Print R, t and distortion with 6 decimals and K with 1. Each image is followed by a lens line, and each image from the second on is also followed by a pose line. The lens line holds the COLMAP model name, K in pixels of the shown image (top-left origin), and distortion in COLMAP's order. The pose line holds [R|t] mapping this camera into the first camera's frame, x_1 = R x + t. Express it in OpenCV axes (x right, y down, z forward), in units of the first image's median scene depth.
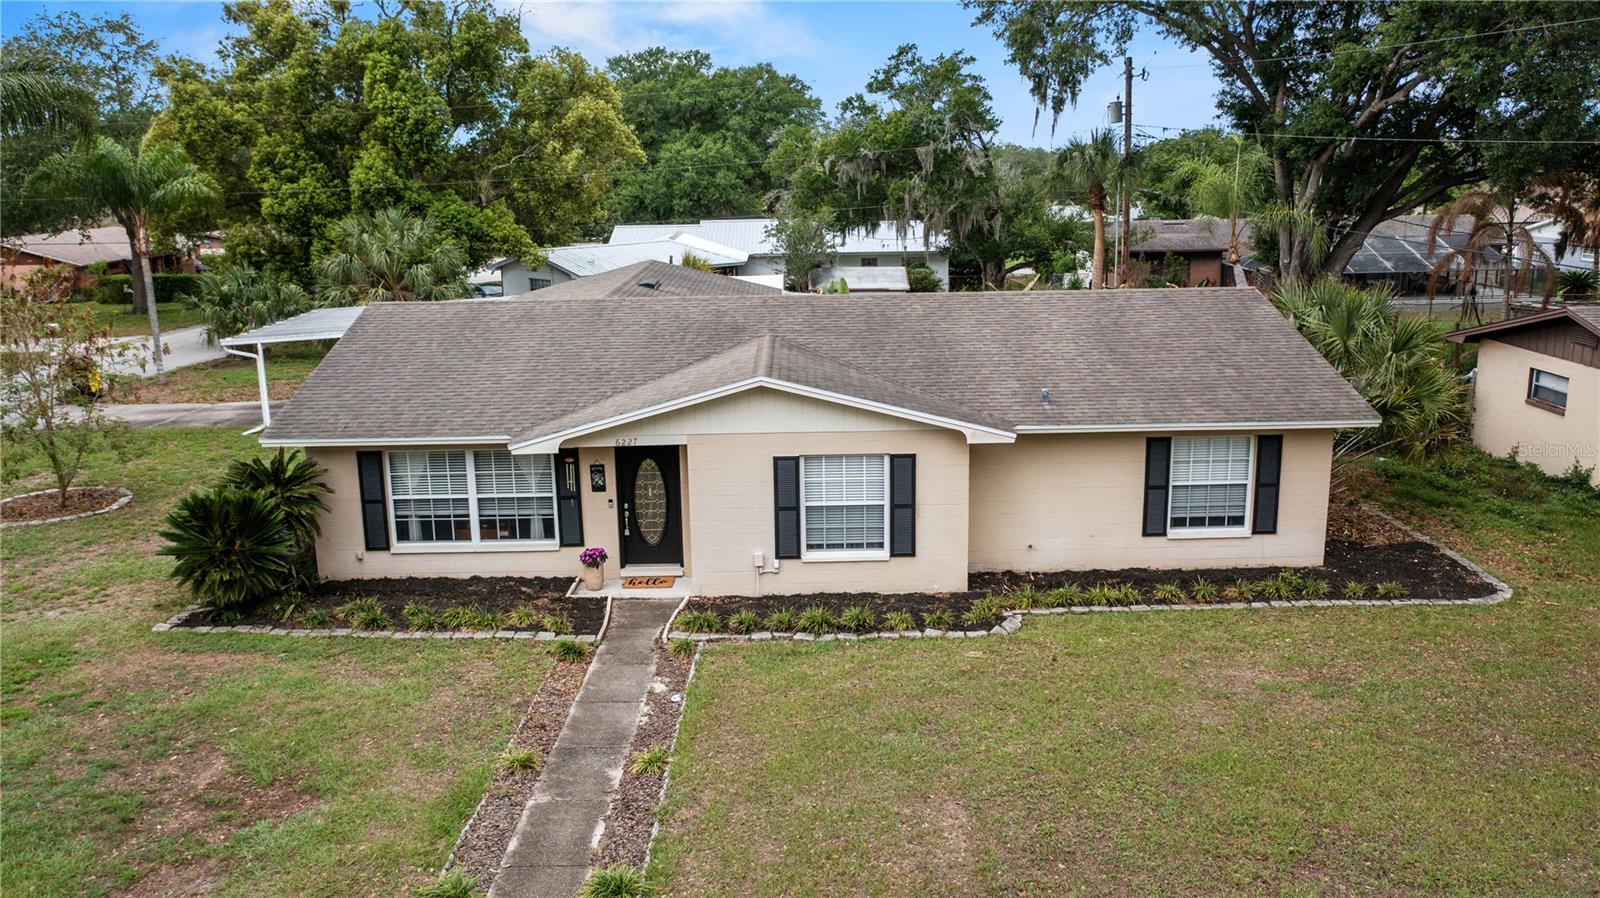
lens RADIAL K [[1270.9, 0, 789.3], [0, 1270.9, 441.3], [0, 0, 1]] dist [-0.018452, 0.018160]
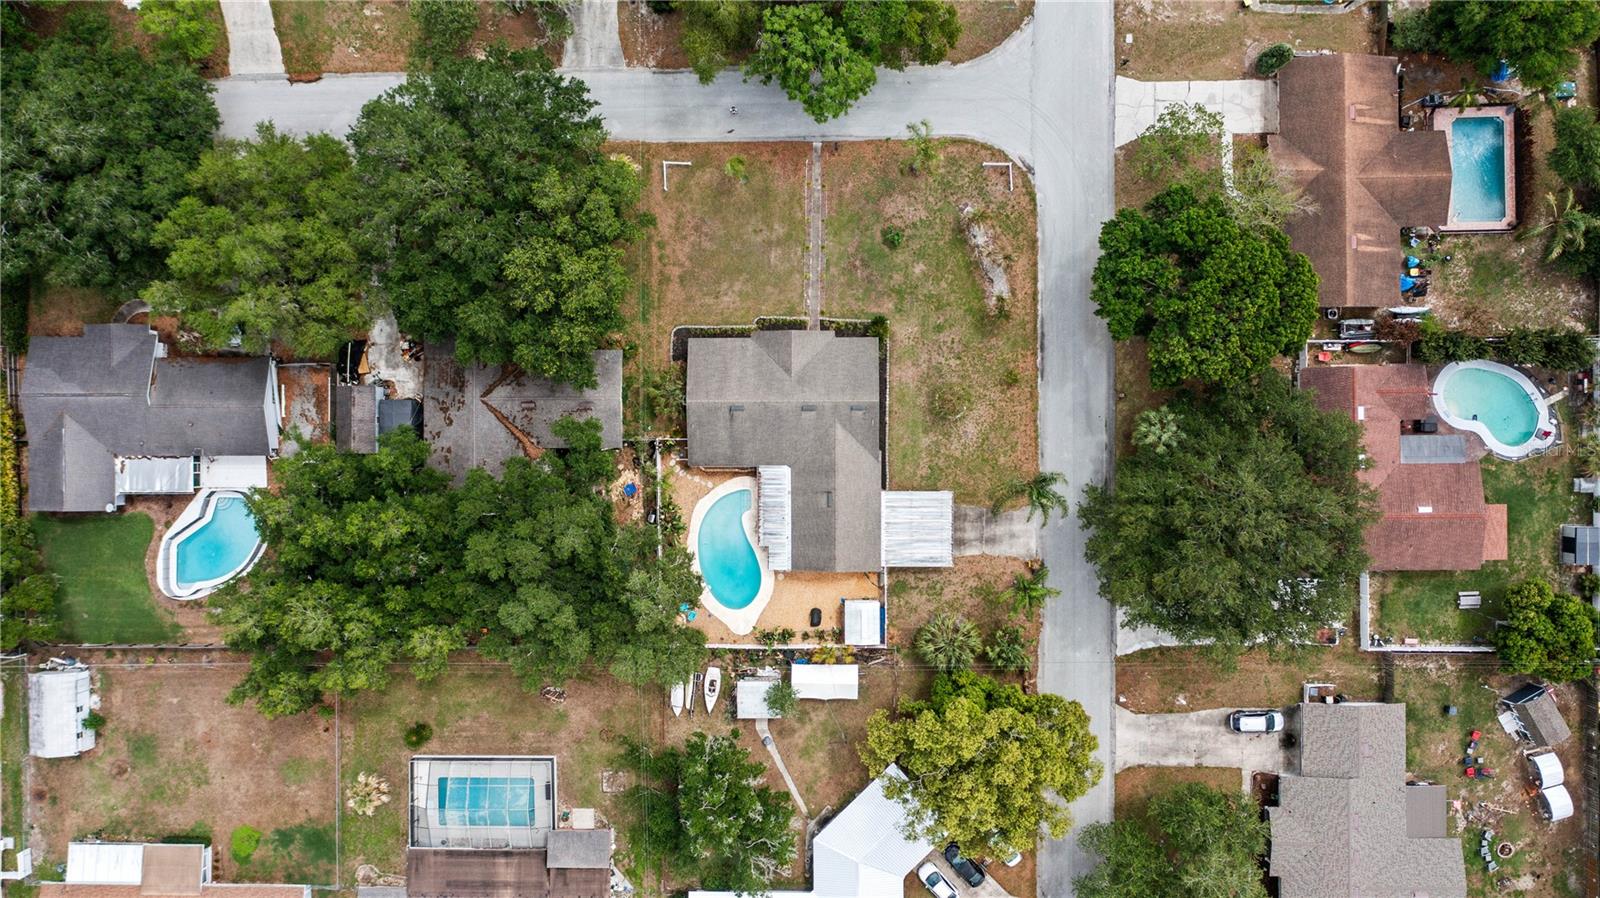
lens RADIAL K [[1270.9, 0, 815.6], [0, 1270.9, 452.1], [0, 0, 1]] dist [-0.018452, 0.018160]
pose [[-0.999530, 0.000085, 0.030647, -0.304459], [0.029939, -0.211112, 0.977003, -5.852076], [0.006553, 0.977462, 0.211010, 0.269365]]
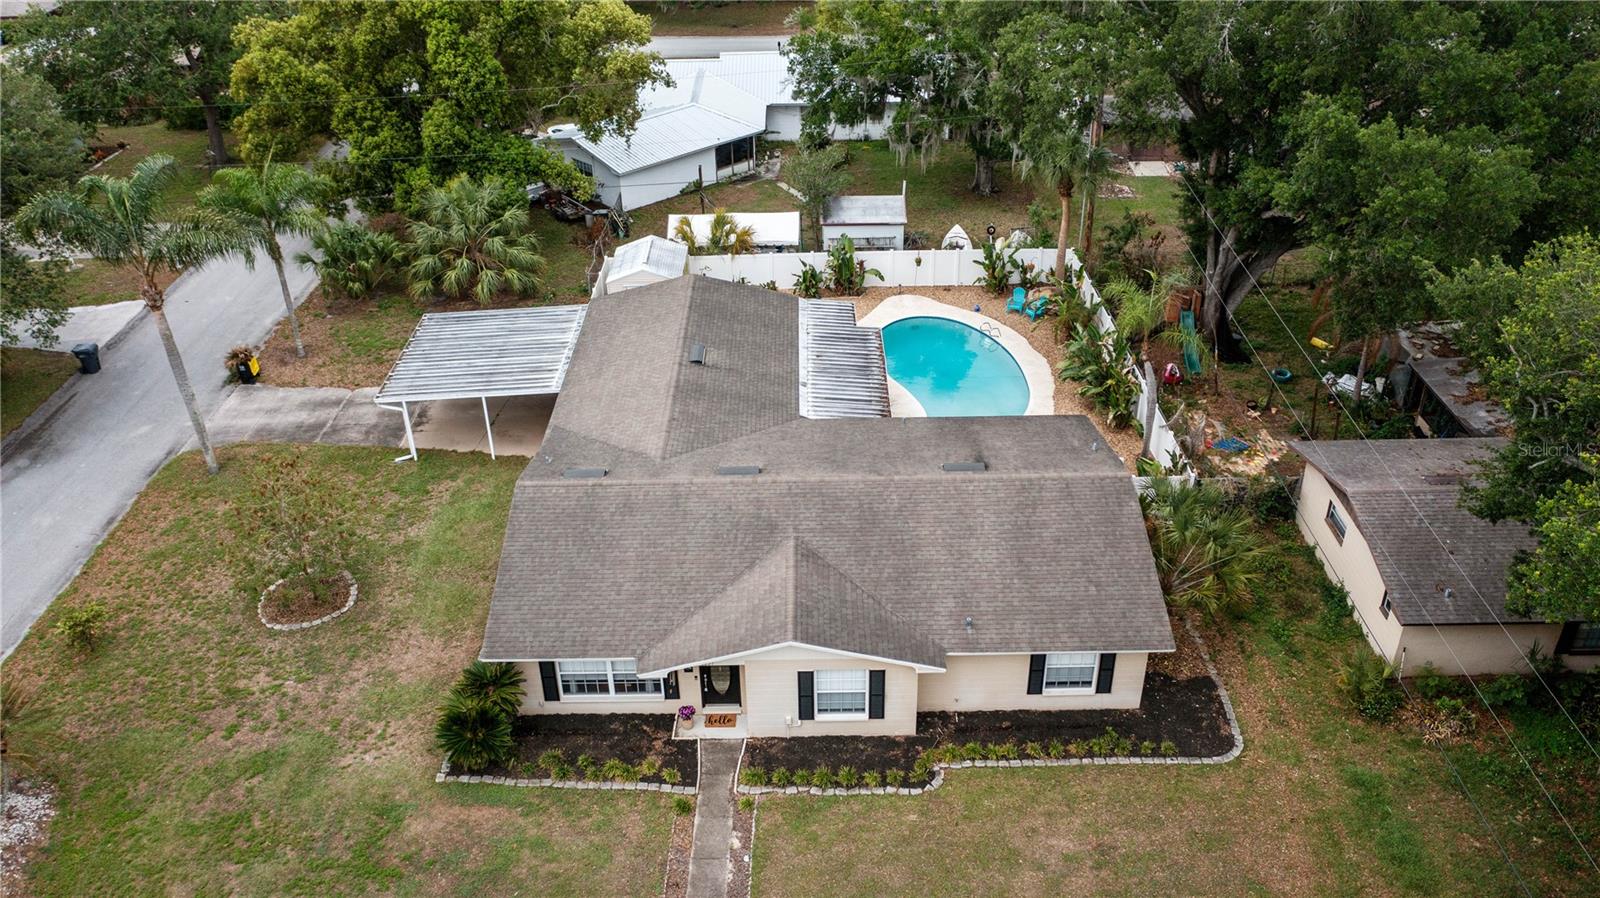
lens RADIAL K [[1270.9, 0, 789.1], [0, 1270.9, 437.6], [0, 0, 1]] dist [-0.018452, 0.018160]
pose [[0.999959, 0.000545, -0.009056, -0.008940], [0.002341, 0.948878, 0.315635, -0.774633], [0.008765, -0.315643, 0.948837, -0.444607]]
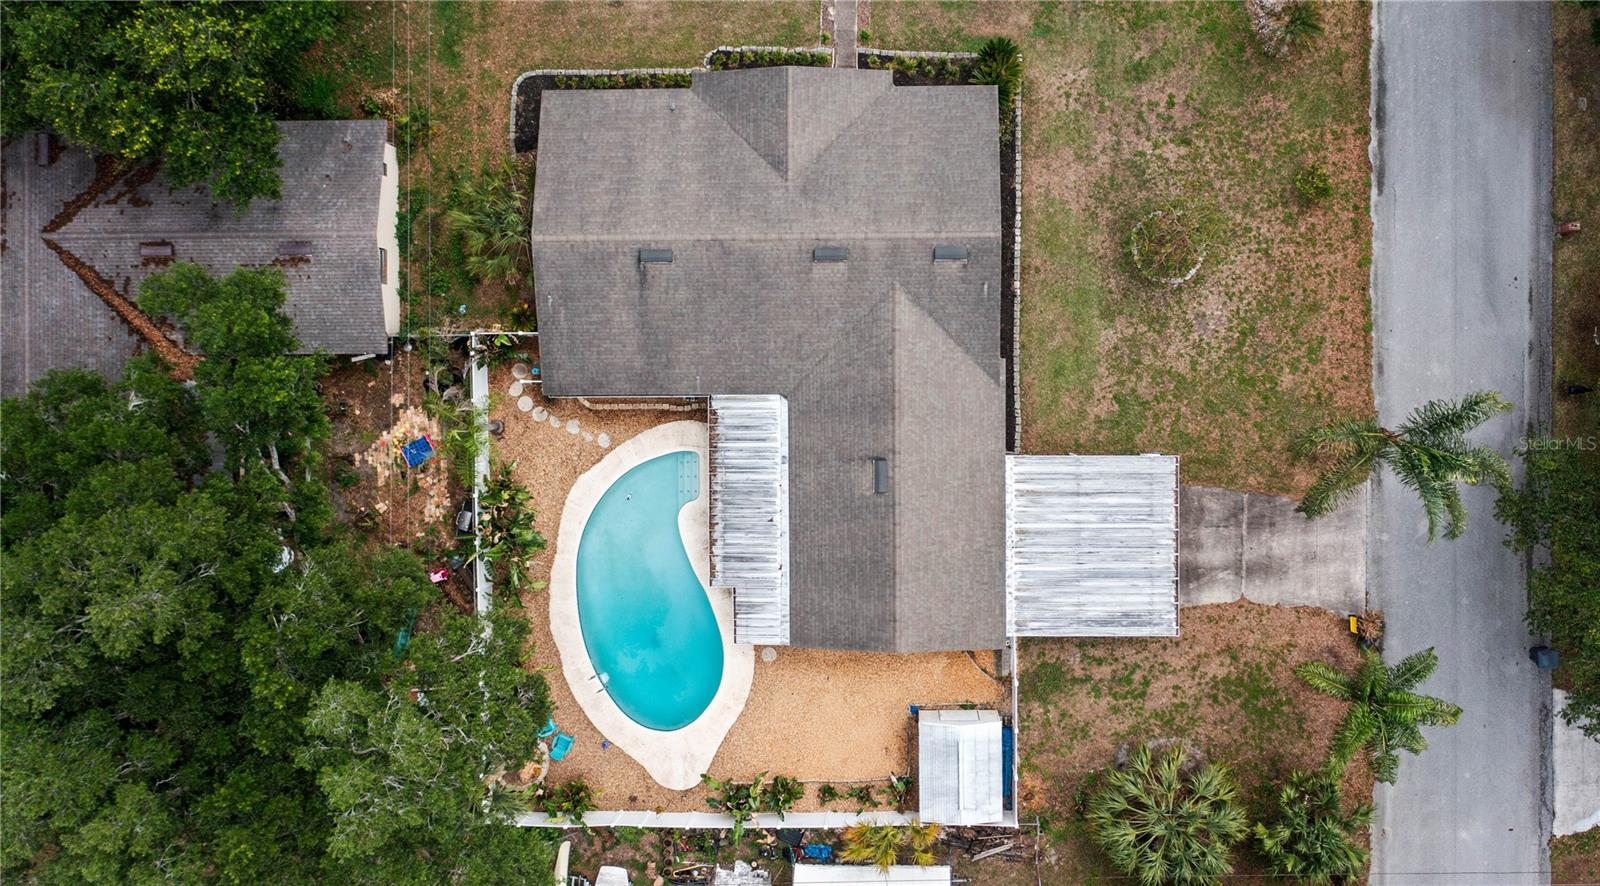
lens RADIAL K [[1388.8, 0, 876.3], [0, 1388.8, 402.9], [0, 0, 1]] dist [-0.010574, -0.010056]
pose [[-0.999189, 0.002964, 0.040163, -0.287010], [0.038588, -0.214990, 0.975854, -2.739541], [0.011527, 0.976612, 0.214701, 1.011901]]
